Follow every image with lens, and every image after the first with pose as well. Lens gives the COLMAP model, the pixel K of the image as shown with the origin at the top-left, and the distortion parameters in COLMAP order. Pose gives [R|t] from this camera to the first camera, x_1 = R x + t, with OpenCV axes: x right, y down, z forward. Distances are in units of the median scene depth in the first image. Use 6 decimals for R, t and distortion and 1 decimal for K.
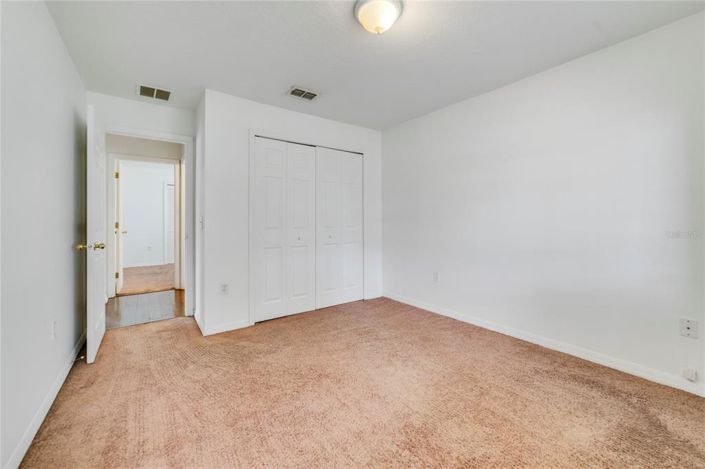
lens RADIAL K [[275.3, 0, 354.2], [0, 275.3, 219.1], [0, 0, 1]] dist [-0.003721, -0.000107]
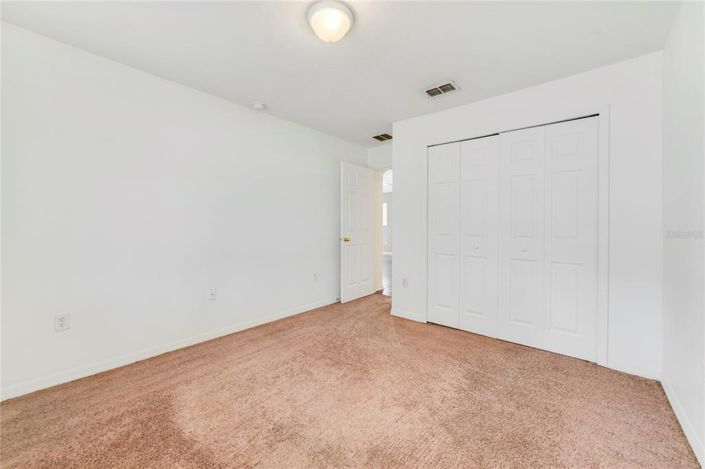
lens RADIAL K [[275.3, 0, 353.4], [0, 275.3, 227.9], [0, 0, 1]] dist [-0.003721, -0.000107]
pose [[0.244529, 0.013670, -0.969546, 0.656924], [-0.006230, 0.999902, 0.012526, -0.000102], [0.969622, 0.002978, 0.244590, 0.499894]]
